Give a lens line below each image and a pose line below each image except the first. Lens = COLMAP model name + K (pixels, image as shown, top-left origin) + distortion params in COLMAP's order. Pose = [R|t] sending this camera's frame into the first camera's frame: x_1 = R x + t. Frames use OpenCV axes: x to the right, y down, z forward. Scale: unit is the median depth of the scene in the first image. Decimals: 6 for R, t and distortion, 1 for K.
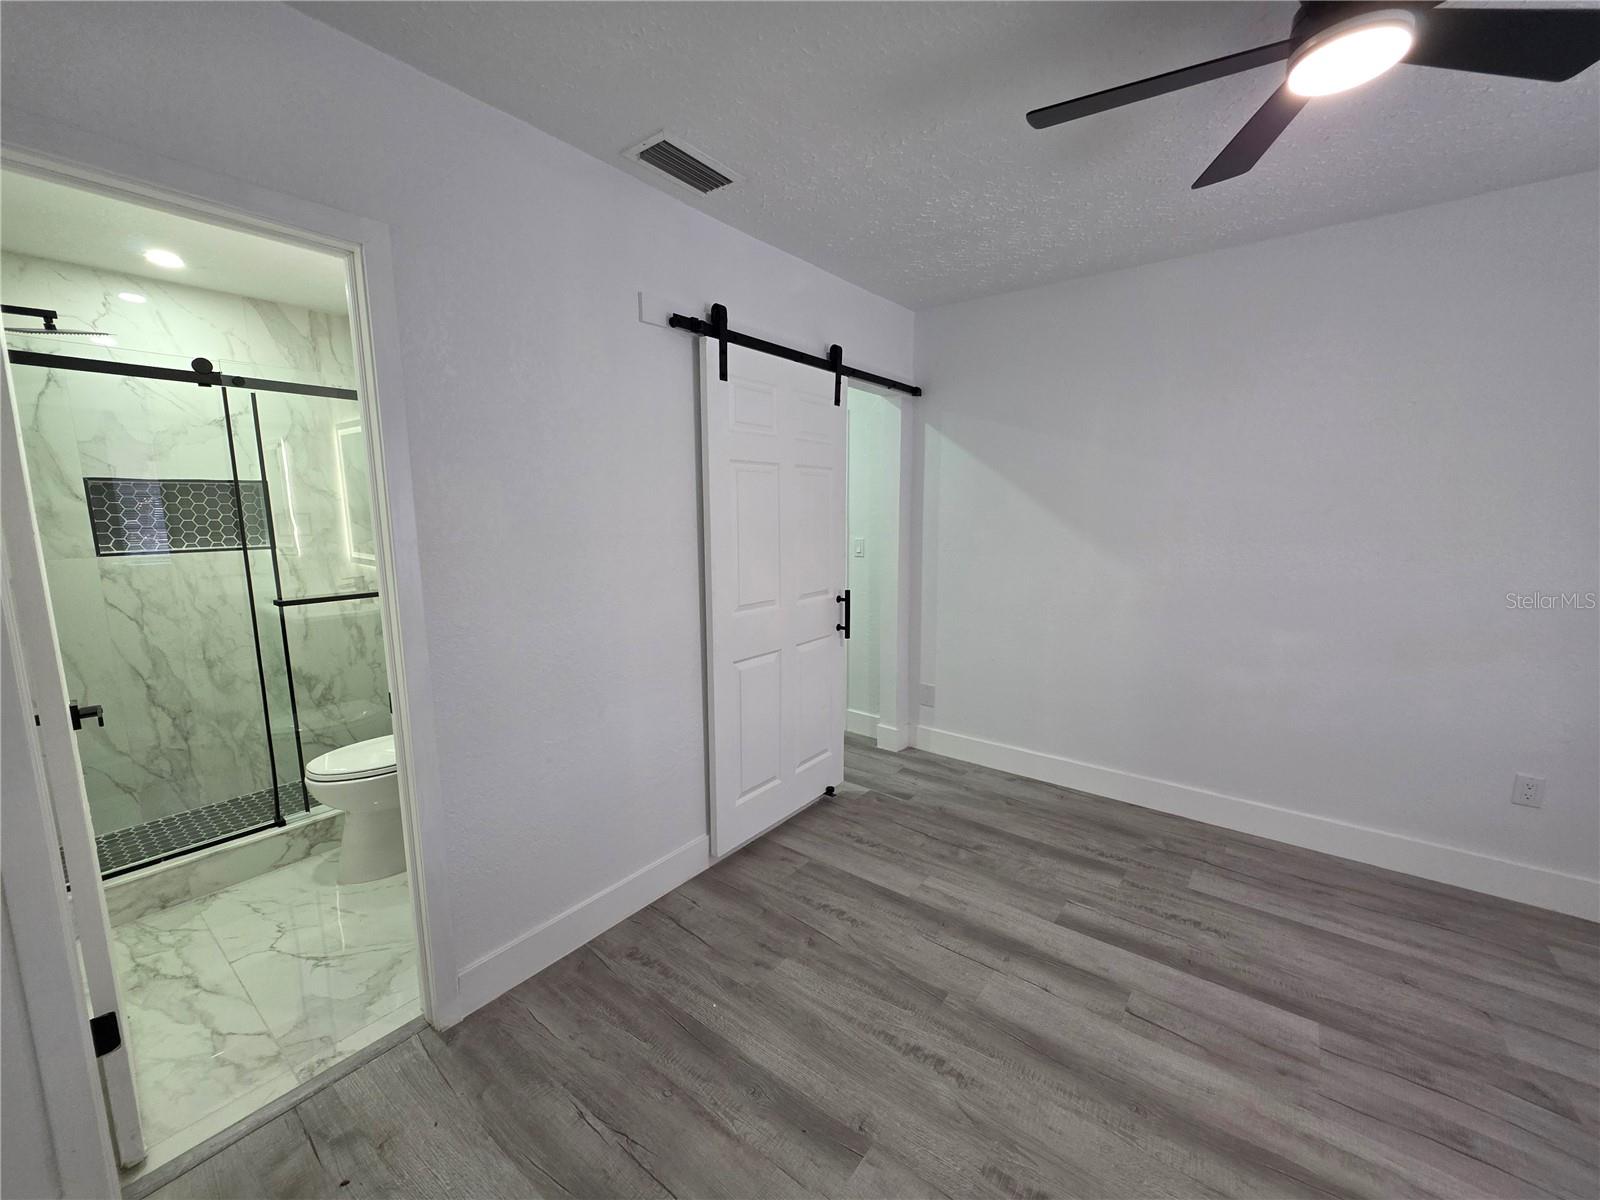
lens RADIAL K [[638.6, 0, 803.4], [0, 638.6, 601.8], [0, 0, 1]] dist [0.001847, 0.000008]
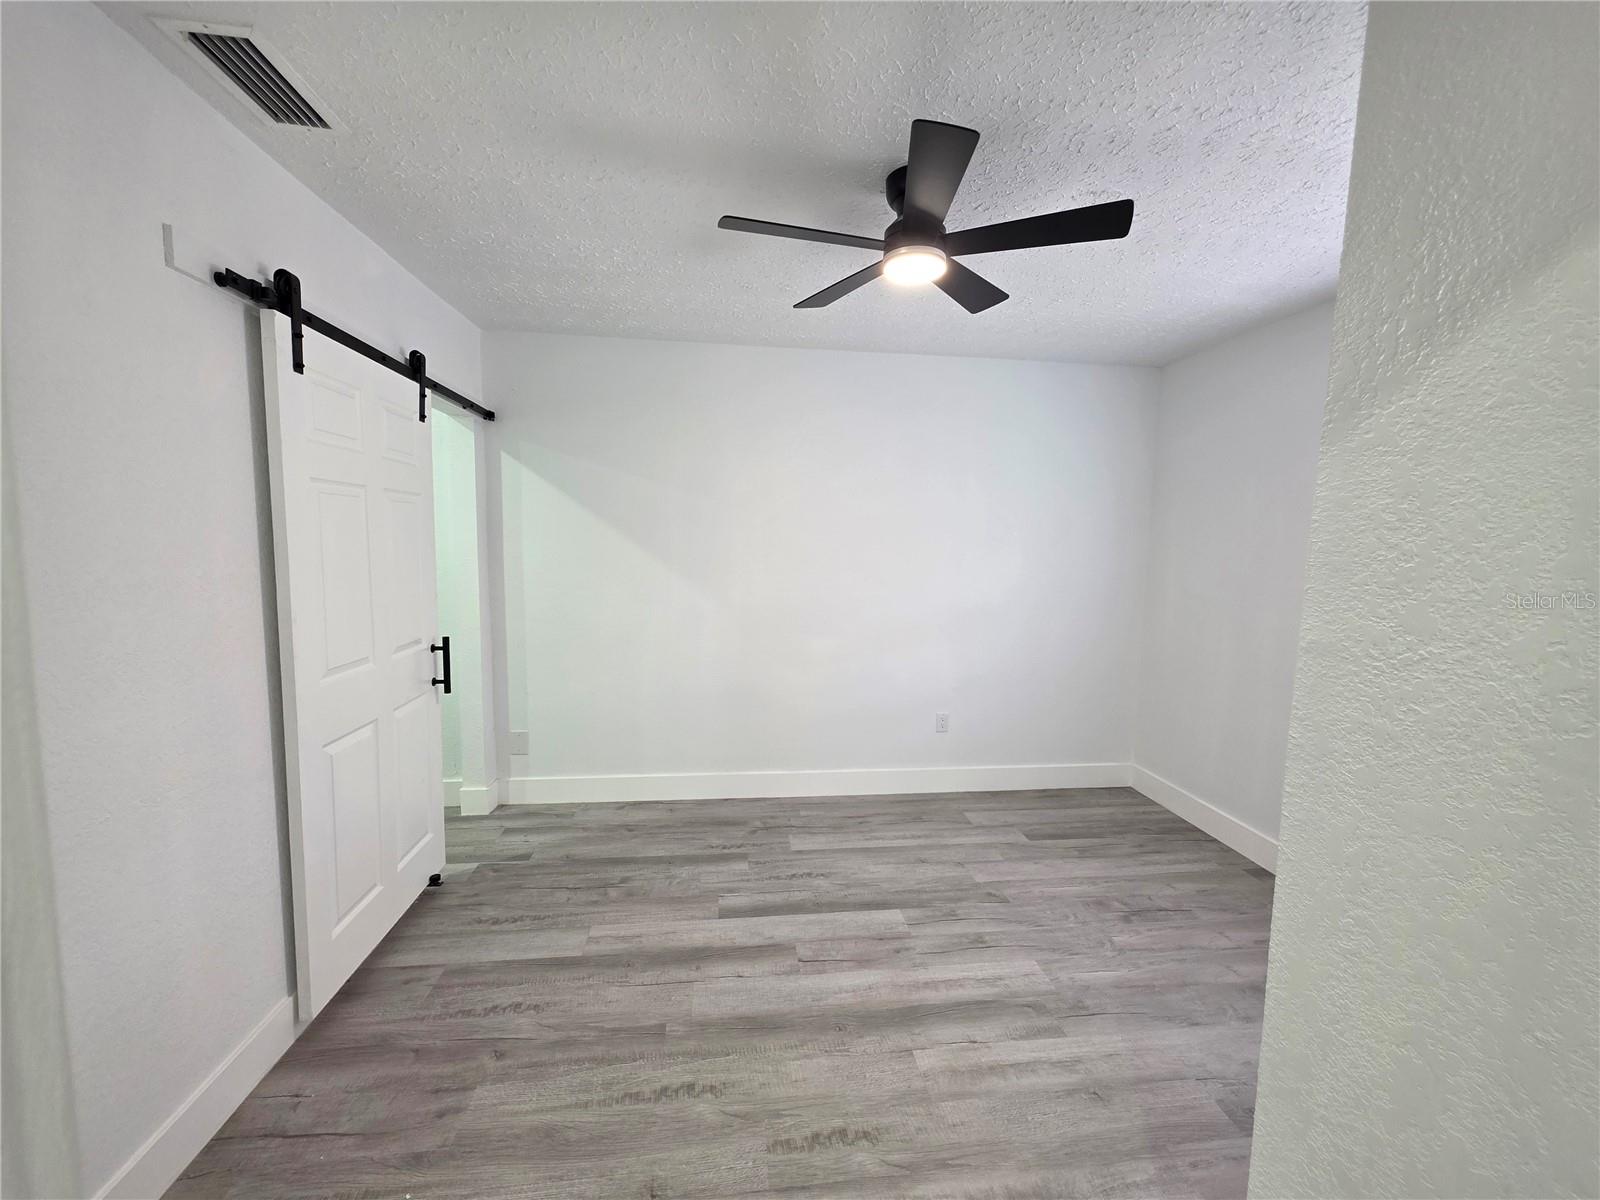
lens RADIAL K [[638.6, 0, 803.4], [0, 638.6, 601.8], [0, 0, 1]] dist [0.001847, 0.000008]
pose [[0.712215, -0.050582, 0.700136, -0.243904], [0.082285, 0.996540, -0.011709, -0.020449], [-0.697121, 0.065950, 0.713913, 0.066921]]
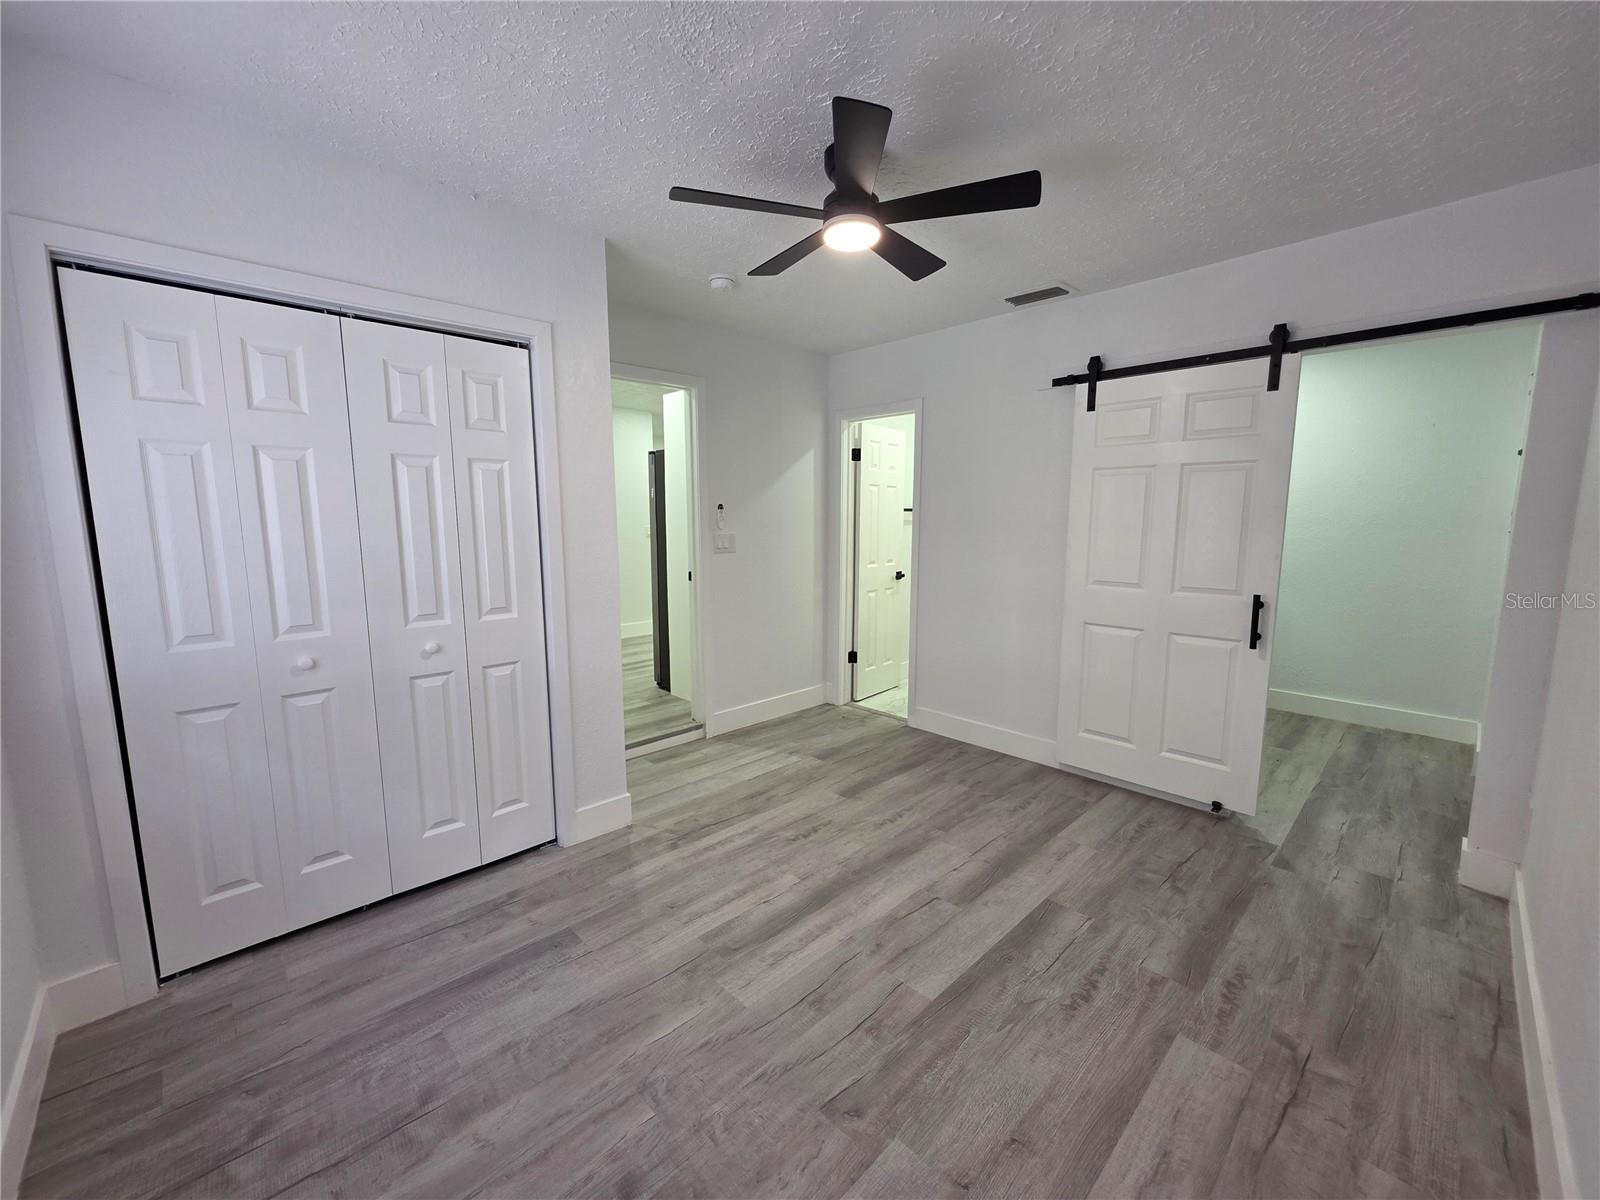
lens RADIAL K [[641.7, 0, 802.7], [0, 641.7, 601.6], [0, 0, 1]] dist [0.001558, -0.000023]
pose [[-0.144969, 0.131257, -0.980691, 1.371942], [-0.146177, 0.977444, 0.152430, -0.069690], [0.978579, 0.165452, -0.122512, 0.639877]]
